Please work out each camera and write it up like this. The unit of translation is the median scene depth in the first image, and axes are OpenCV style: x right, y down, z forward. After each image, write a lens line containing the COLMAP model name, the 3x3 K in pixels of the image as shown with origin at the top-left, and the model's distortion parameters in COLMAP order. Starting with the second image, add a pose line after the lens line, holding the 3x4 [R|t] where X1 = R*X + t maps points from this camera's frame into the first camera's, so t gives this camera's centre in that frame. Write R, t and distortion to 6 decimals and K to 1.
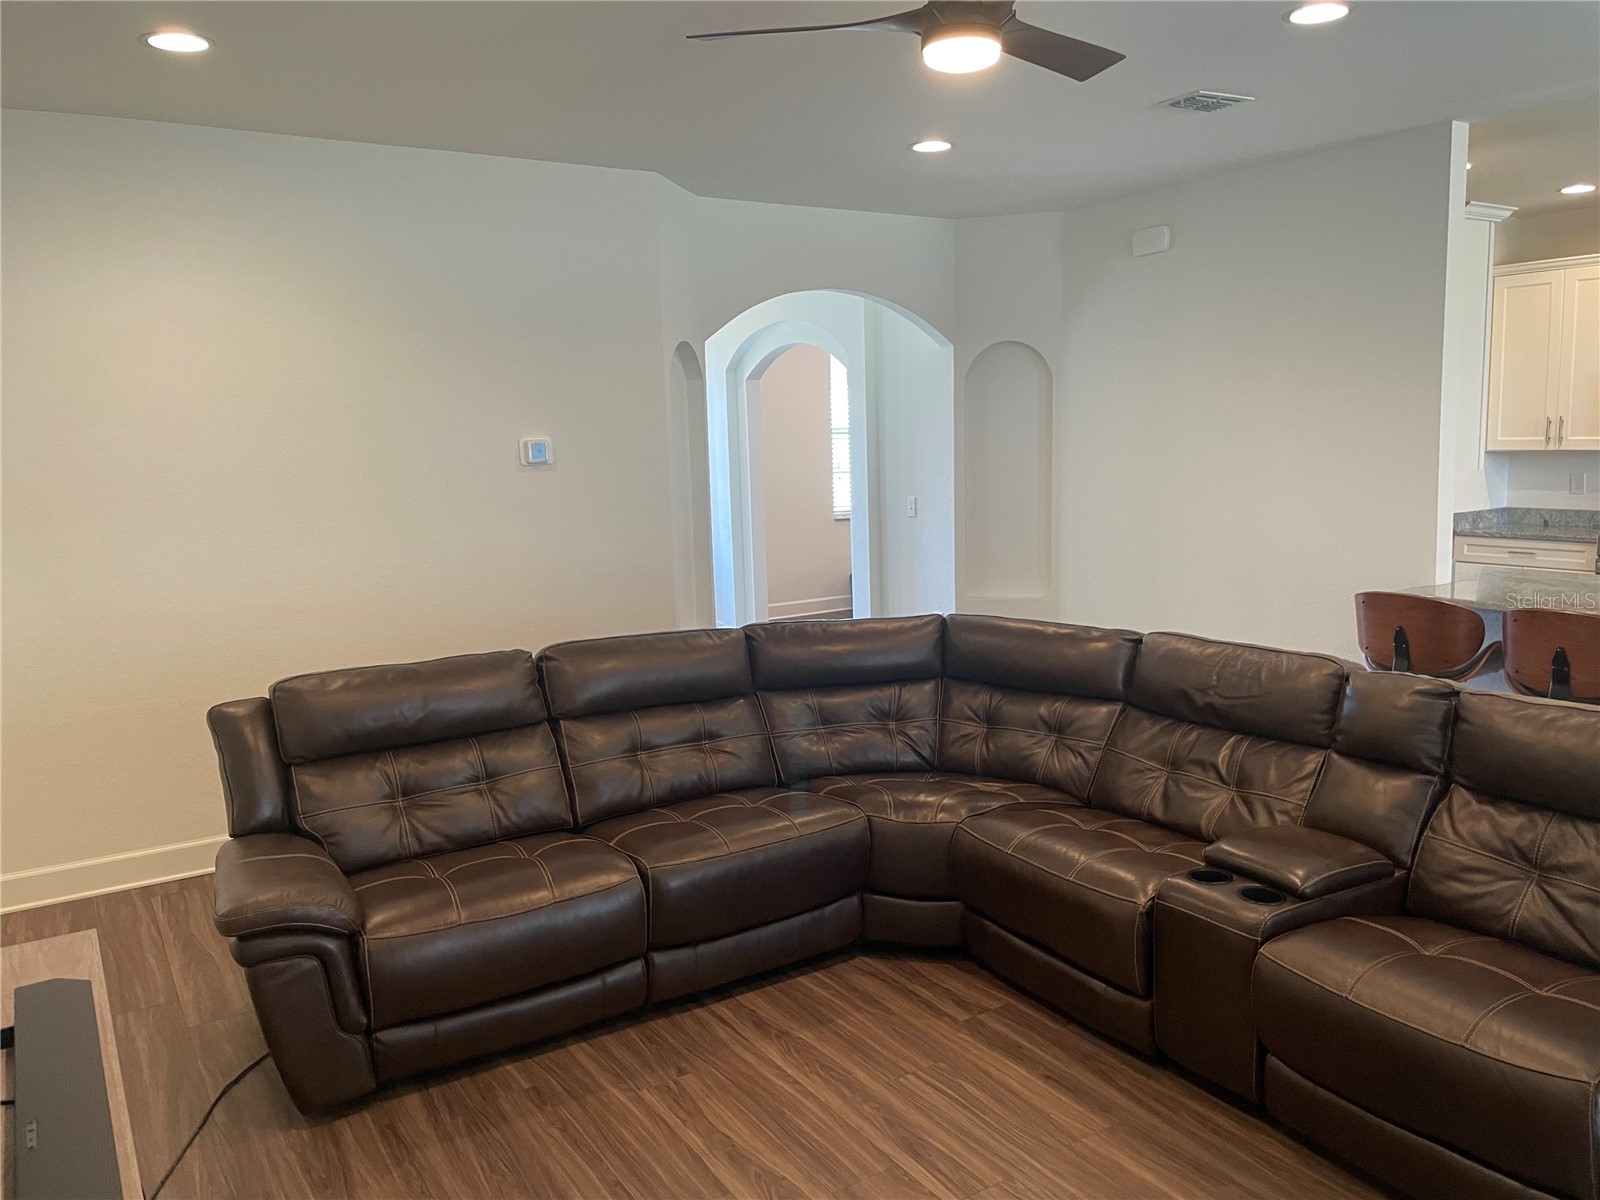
lens RADIAL K [[1188.5, 0, 811.6], [0, 1188.5, 582.8], [0, 0, 1]] dist [0.079446, -0.110187]
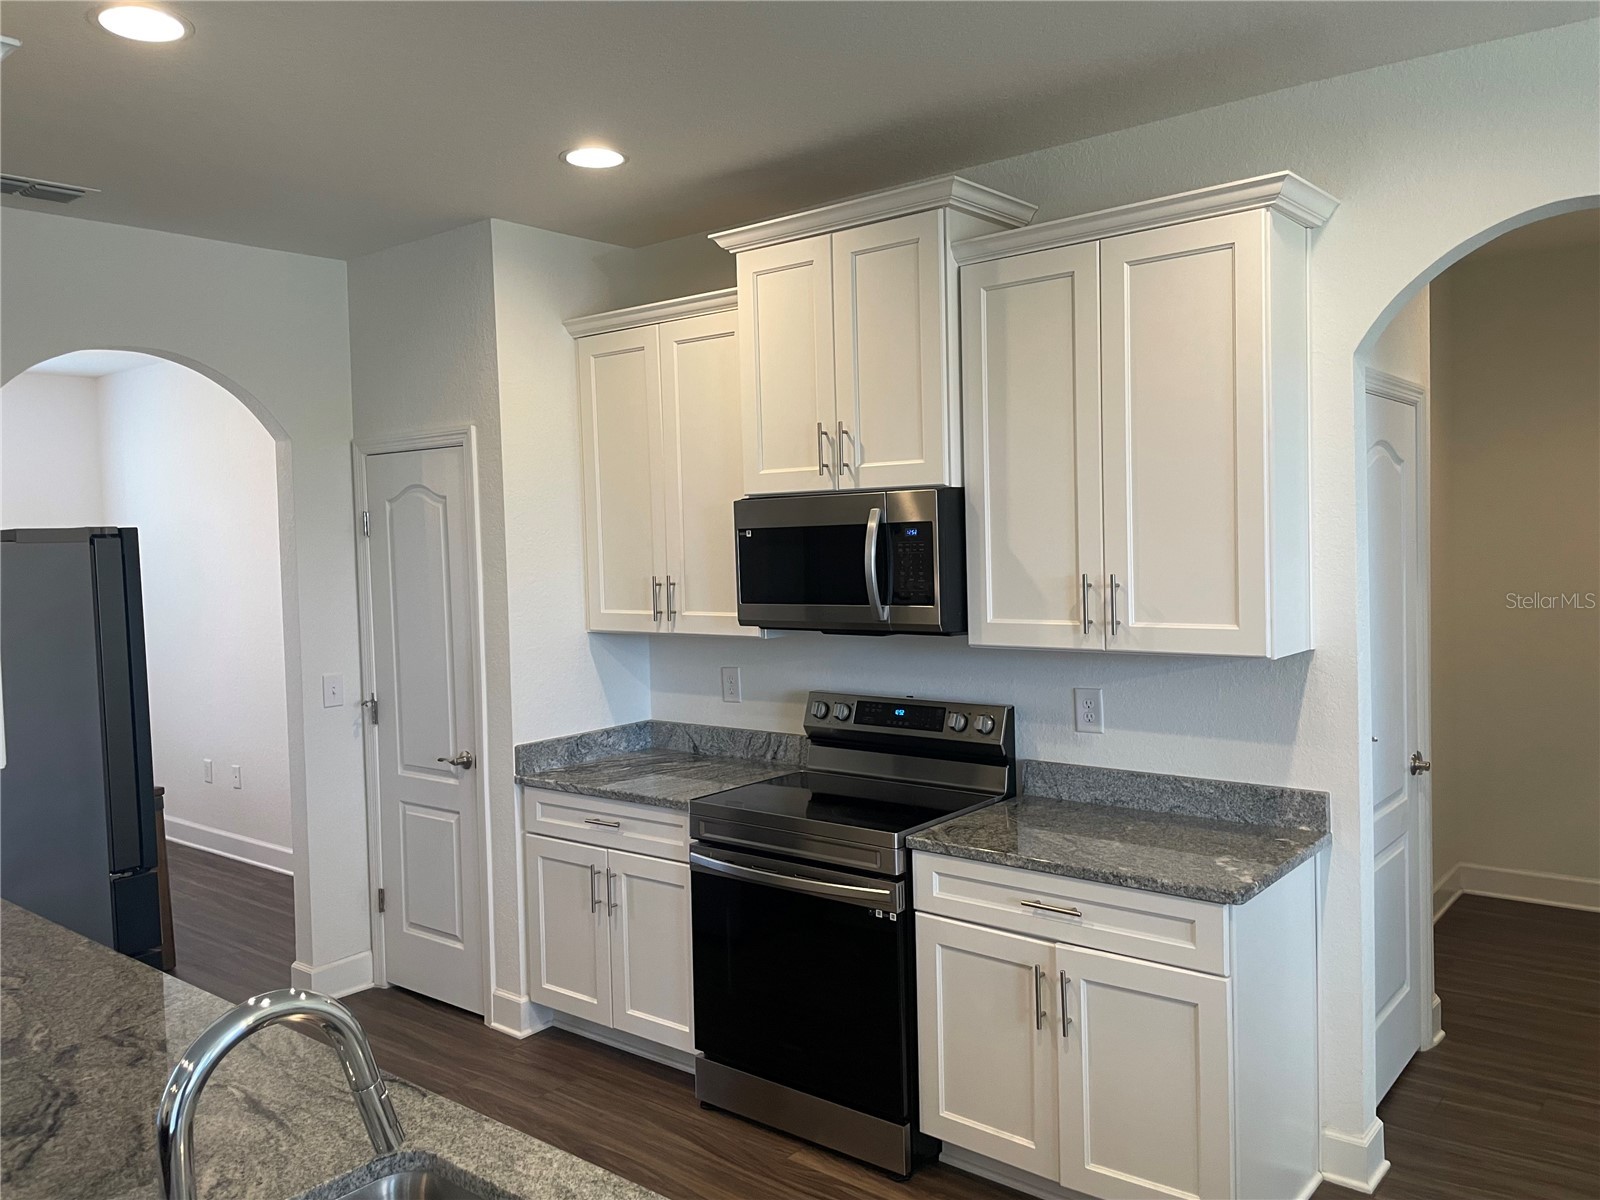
lens RADIAL K [[1188.5, 0, 801.7], [0, 1188.5, 587.5], [0, 0, 1]] dist [0.079446, -0.110187]
pose [[0.948327, -0.009254, 0.317161, 0.850861], [0.040613, 0.994893, -0.092406, -0.131327], [-0.314686, 0.100512, 0.943859, 0.752987]]
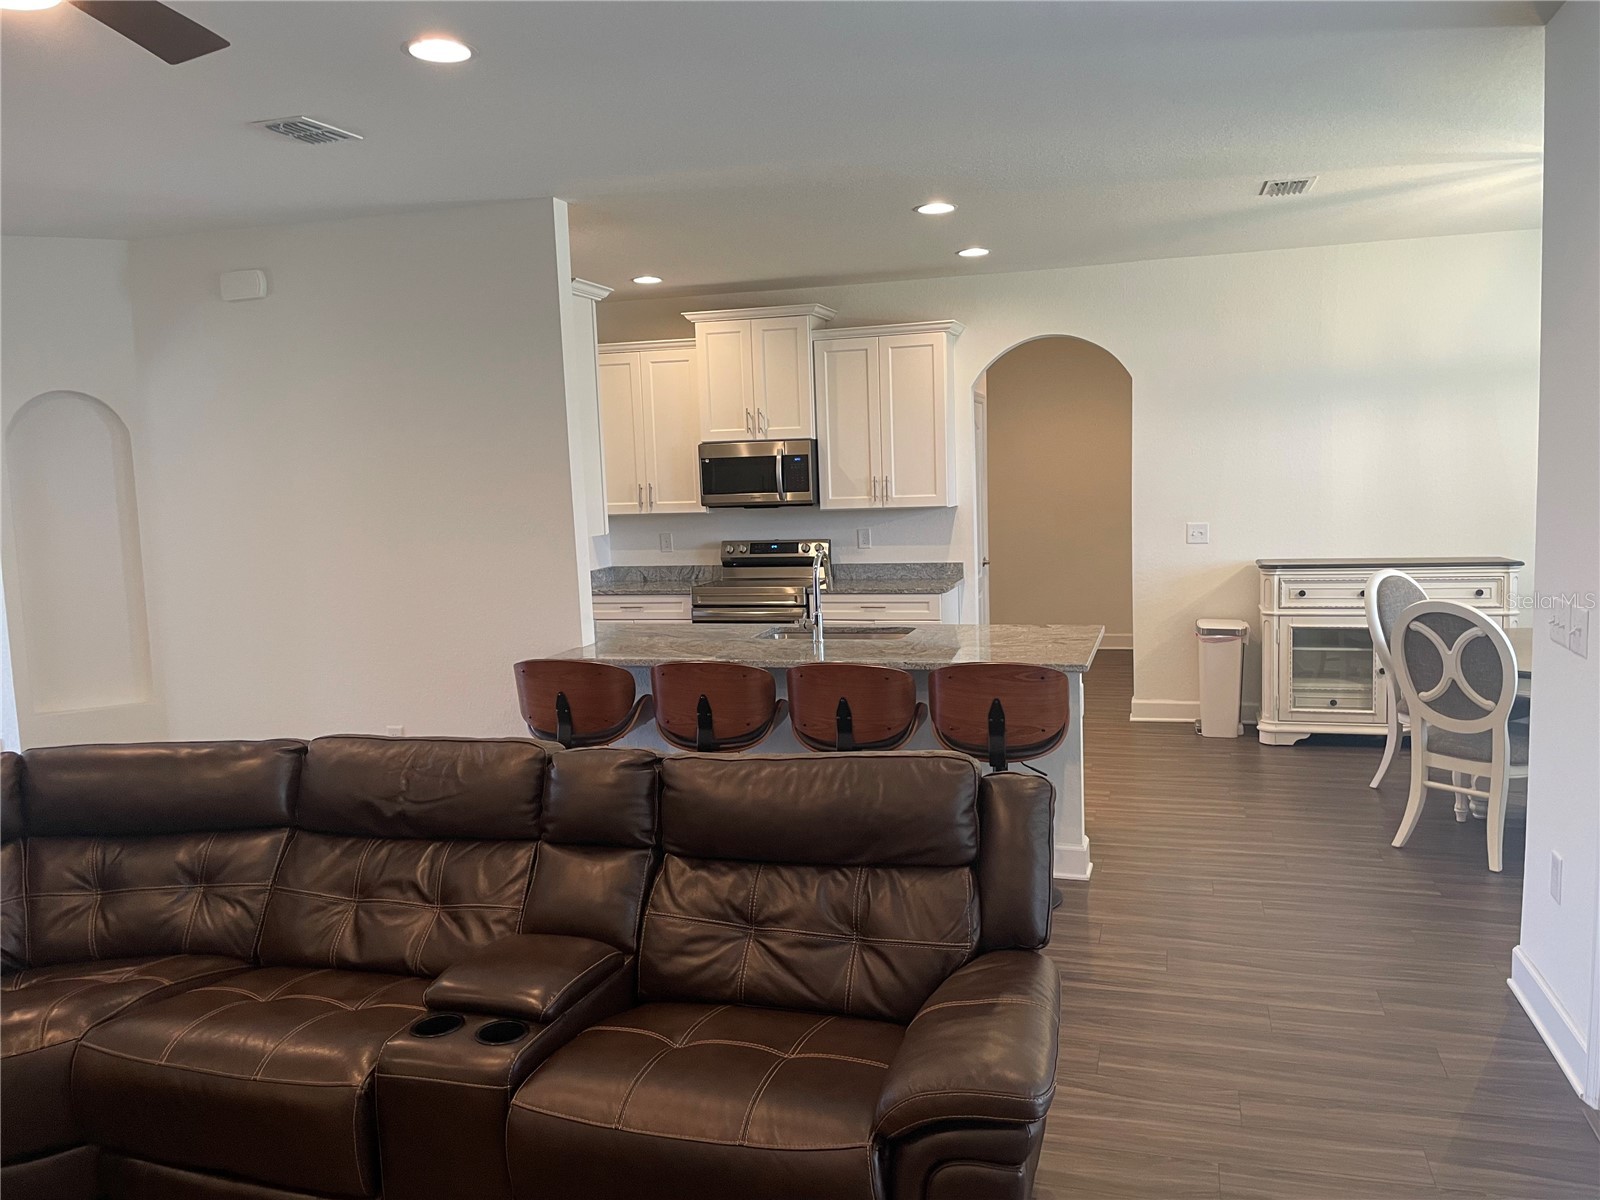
lens RADIAL K [[1188.5, 0, 794.4], [0, 1188.5, 600.1], [0, 0, 1]] dist [0.079446, -0.110187]
pose [[0.756311, -0.070297, 0.650424, -0.004823], [0.098003, 0.995166, -0.006401, -0.017369], [-0.646829, 0.068585, 0.759544, 0.138711]]
